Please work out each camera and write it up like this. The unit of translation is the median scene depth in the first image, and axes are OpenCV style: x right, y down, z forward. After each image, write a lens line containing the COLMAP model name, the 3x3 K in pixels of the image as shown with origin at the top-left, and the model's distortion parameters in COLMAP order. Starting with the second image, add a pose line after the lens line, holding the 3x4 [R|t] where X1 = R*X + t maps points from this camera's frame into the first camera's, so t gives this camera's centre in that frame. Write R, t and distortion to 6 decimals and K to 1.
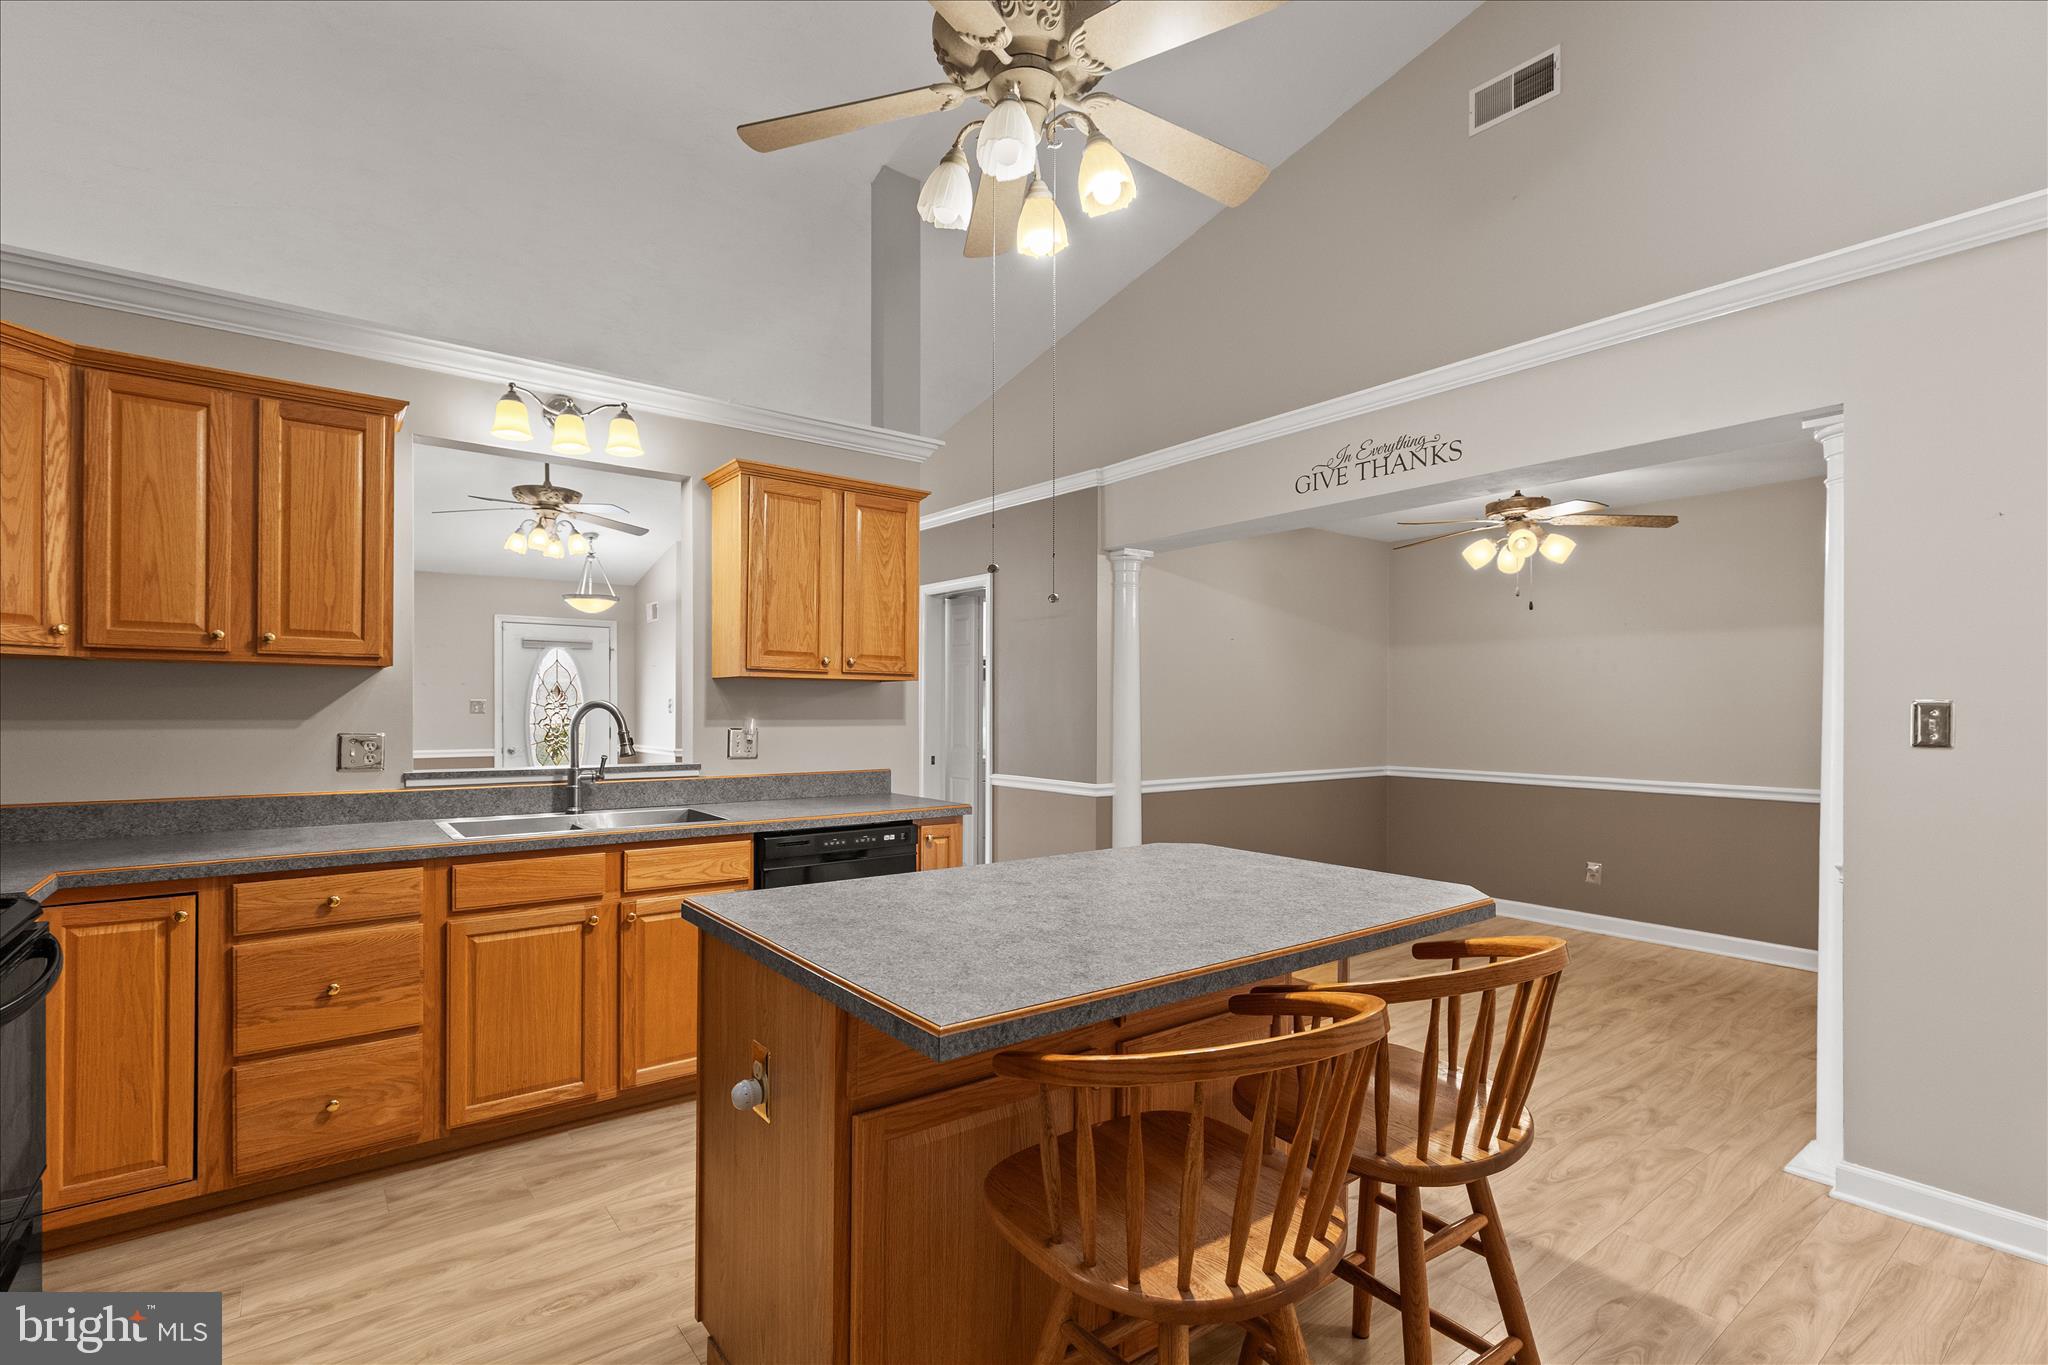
lens RADIAL K [[940.1, 0, 1019.1], [0, 940.1, 714.4], [0, 0, 1]] dist [0.001994, -0.000189]
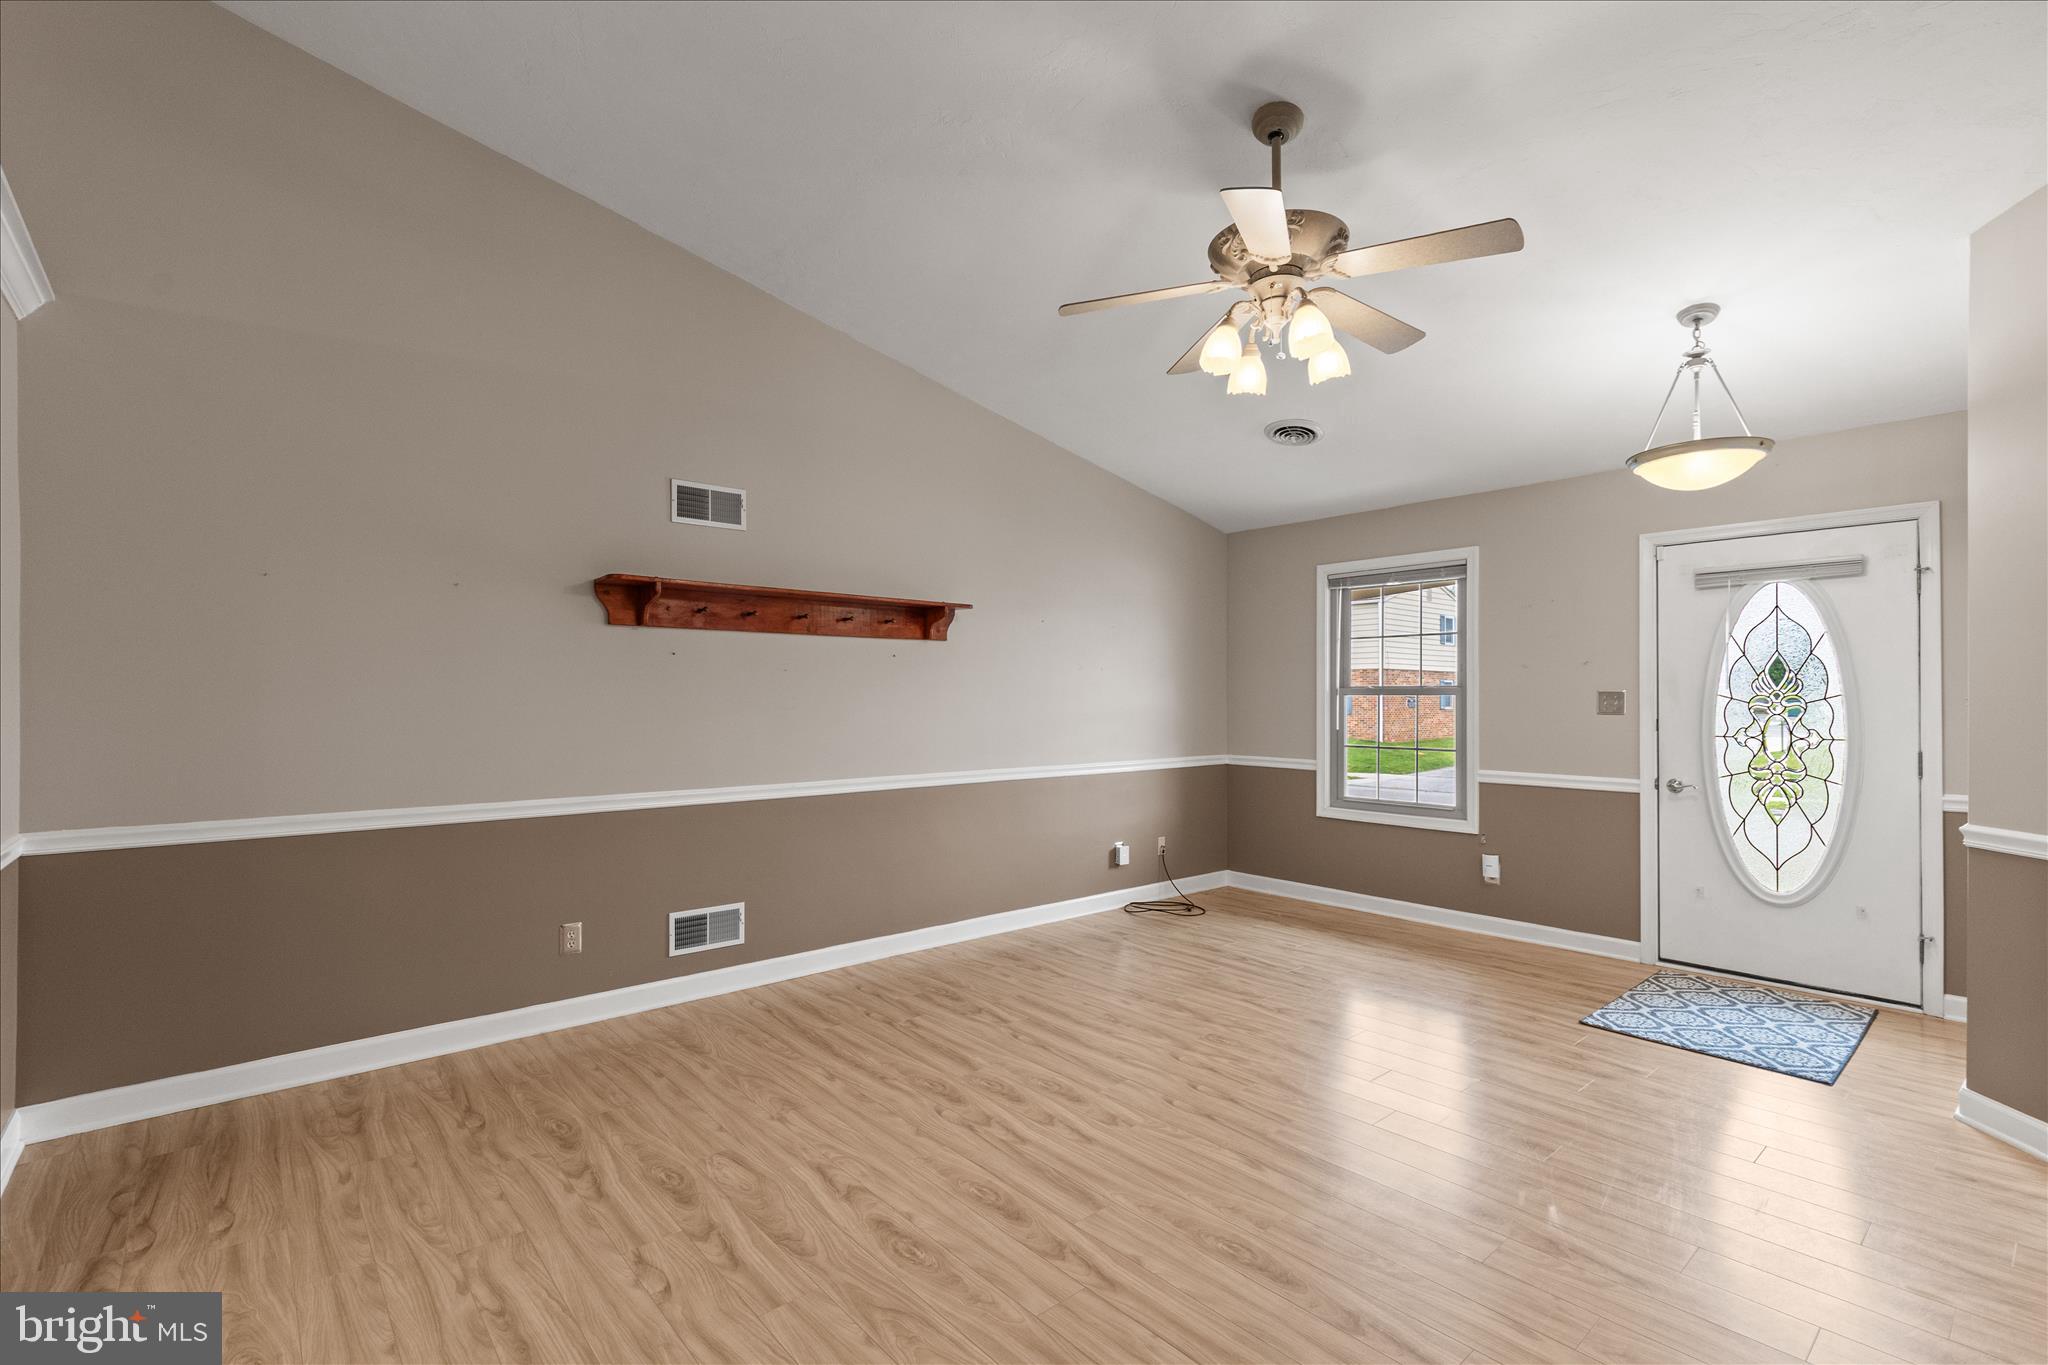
lens RADIAL K [[940.1, 0, 1008.0], [0, 940.1, 686.7], [0, 0, 1]] dist [0.001994, -0.000189]
pose [[0.059214, -0.013122, -0.998159, -0.081665], [-0.006409, 0.999888, -0.013525, -0.017901], [0.998225, 0.007198, 0.059123, 1.448325]]
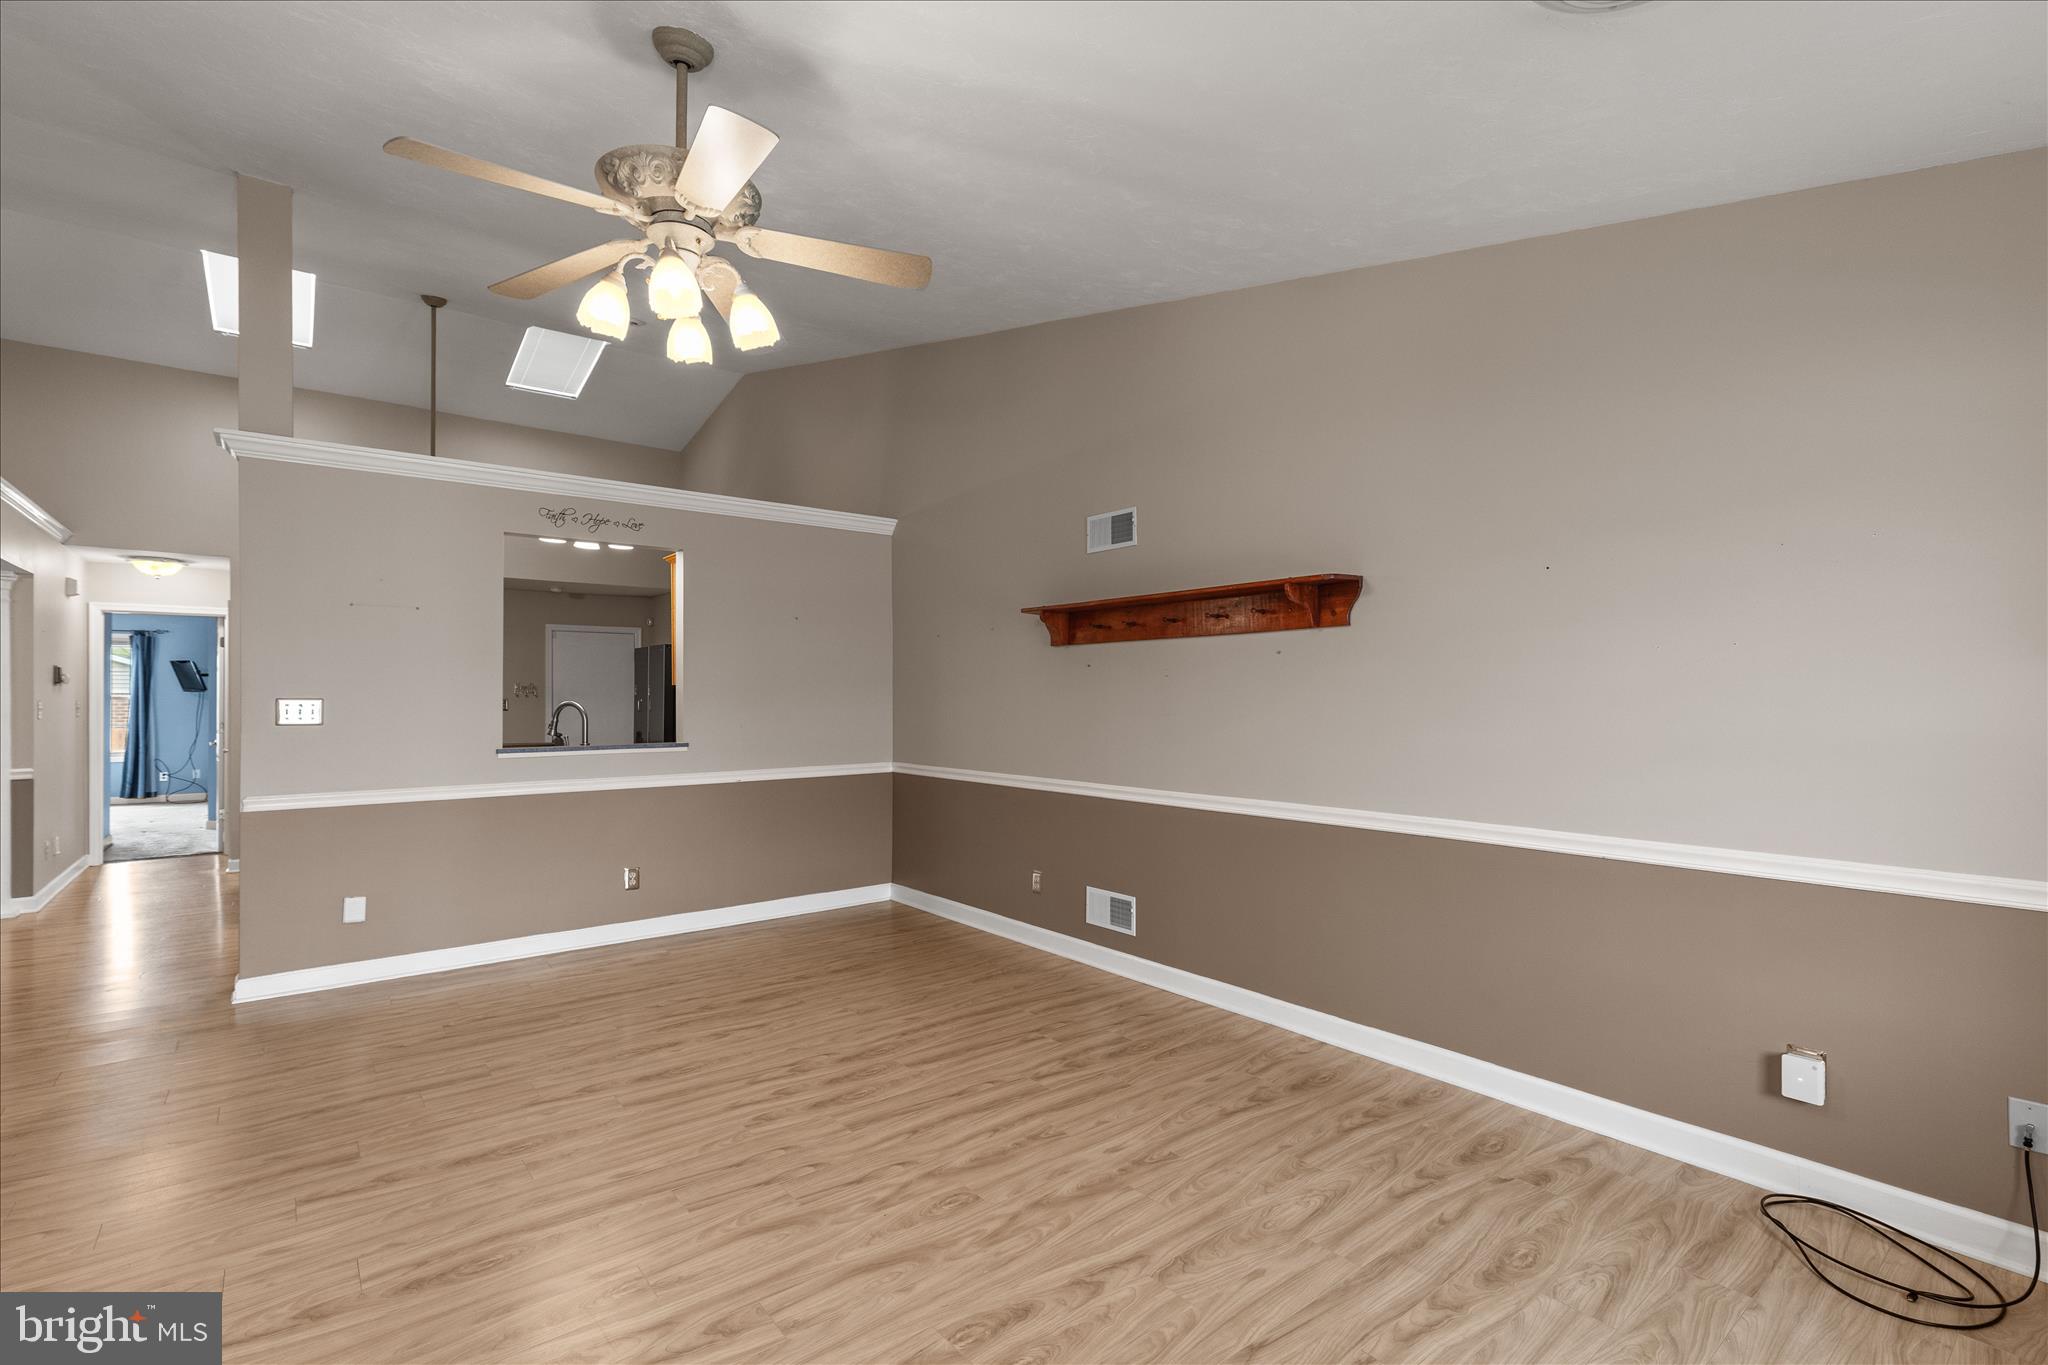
lens RADIAL K [[940.1, 0, 1022.4], [0, 940.1, 692.1], [0, 0, 1]] dist [0.001994, -0.000189]
pose [[-0.999801, -0.004195, -0.019497, -1.097718], [-0.004213, 0.999991, 0.000911, -0.032808], [0.019493, 0.000993, -0.999810, 2.418616]]
